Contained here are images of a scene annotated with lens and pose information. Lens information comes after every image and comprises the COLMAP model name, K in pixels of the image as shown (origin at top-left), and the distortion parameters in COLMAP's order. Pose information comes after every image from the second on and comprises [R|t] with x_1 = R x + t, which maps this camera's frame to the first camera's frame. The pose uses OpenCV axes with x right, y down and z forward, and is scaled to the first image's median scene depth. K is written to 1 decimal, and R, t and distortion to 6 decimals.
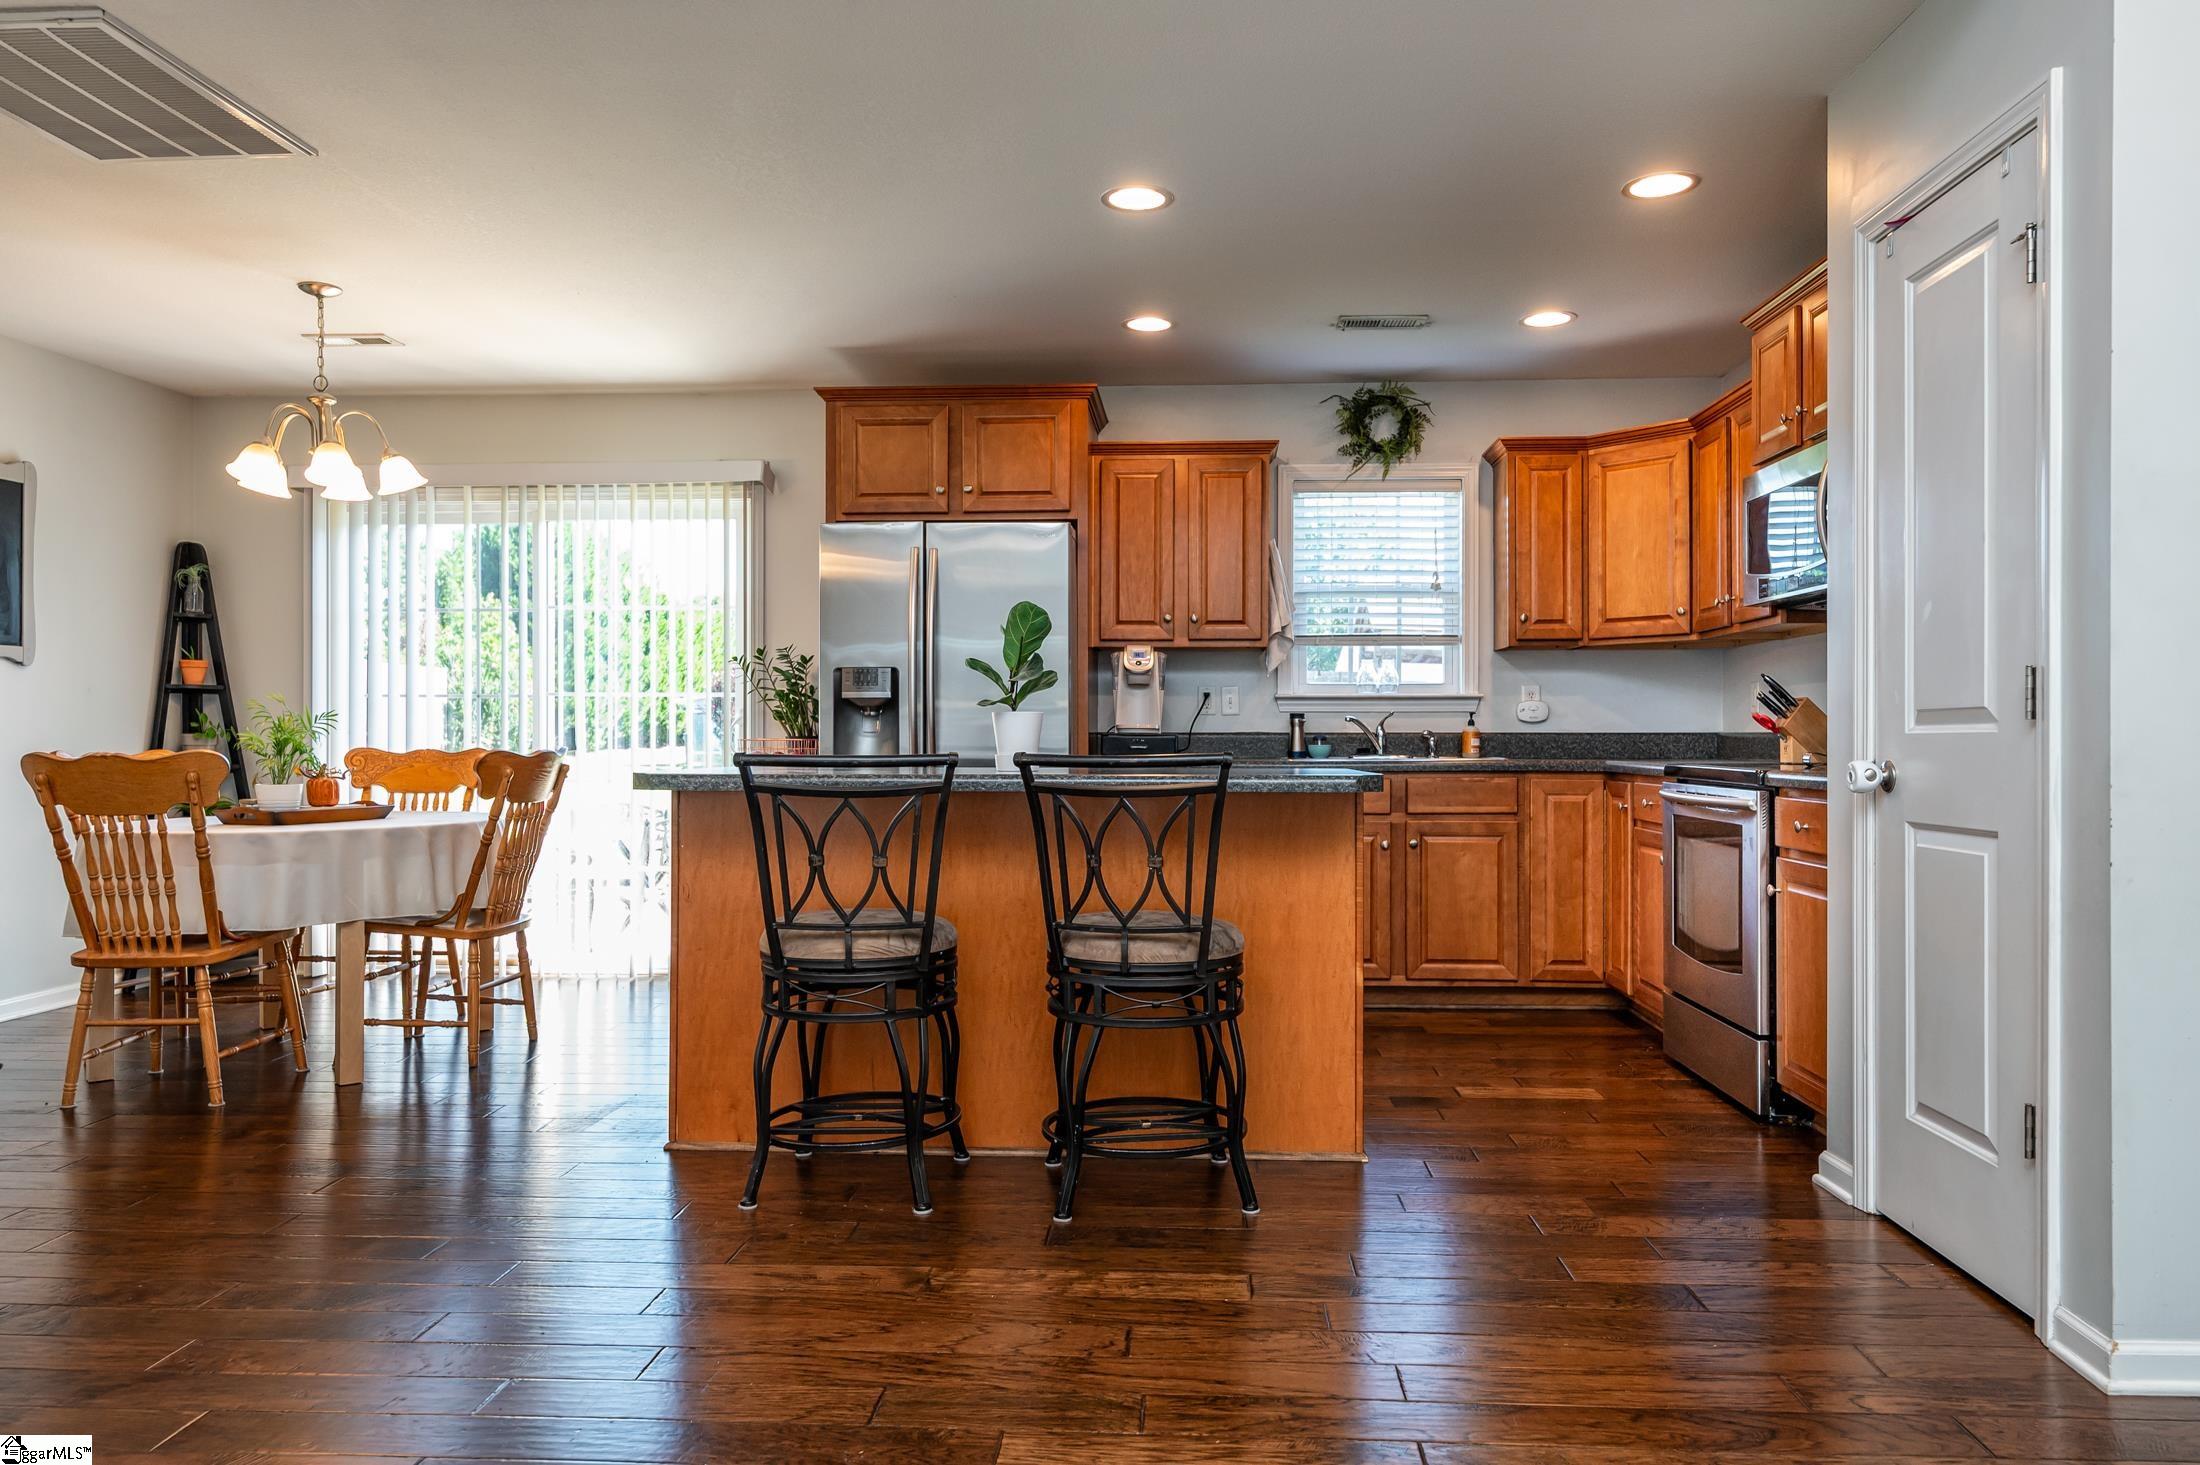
lens RADIAL K [[1450.7, 0, 1094.3], [0, 1450.7, 735.3], [0, 0, 1]] dist [-0.002691, -0.004417]
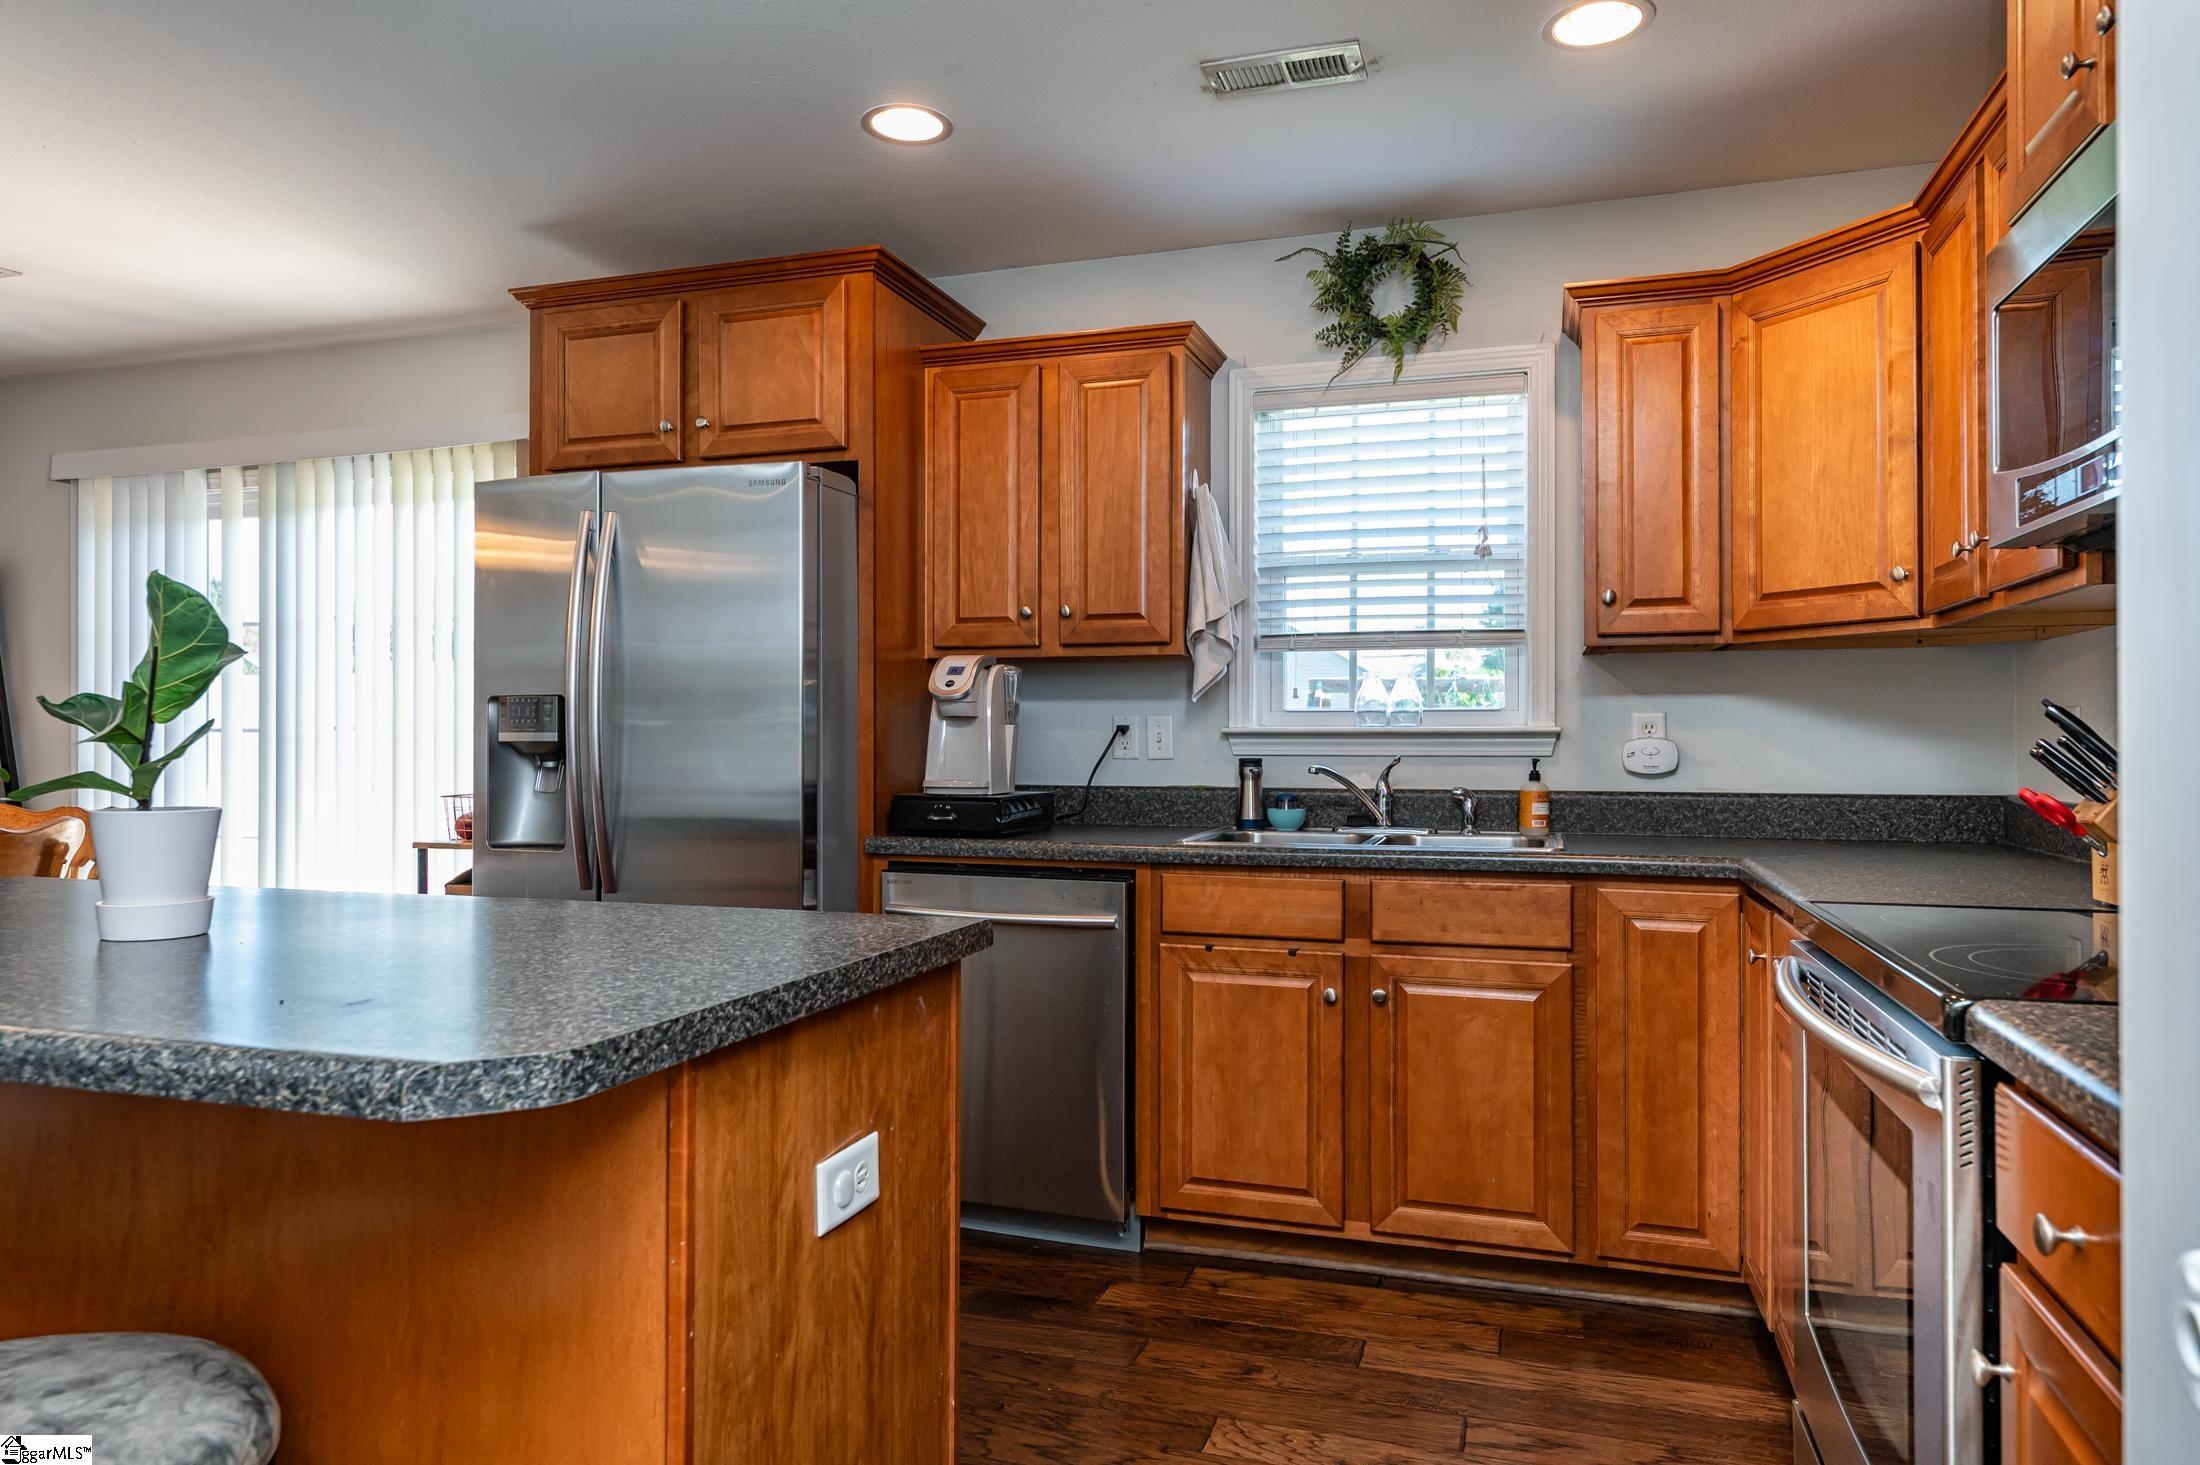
lens RADIAL K [[1357.1, 0, 1100.0], [0, 1357.1, 732.5], [0, 0, 1]] dist [0.006850, 0.000962]
pose [[0.969746, -0.001510, -0.244110, 0.238004], [0.000699, 0.999994, -0.003408, -0.026487], [0.244114, 0.003134, 0.969741, 0.443427]]
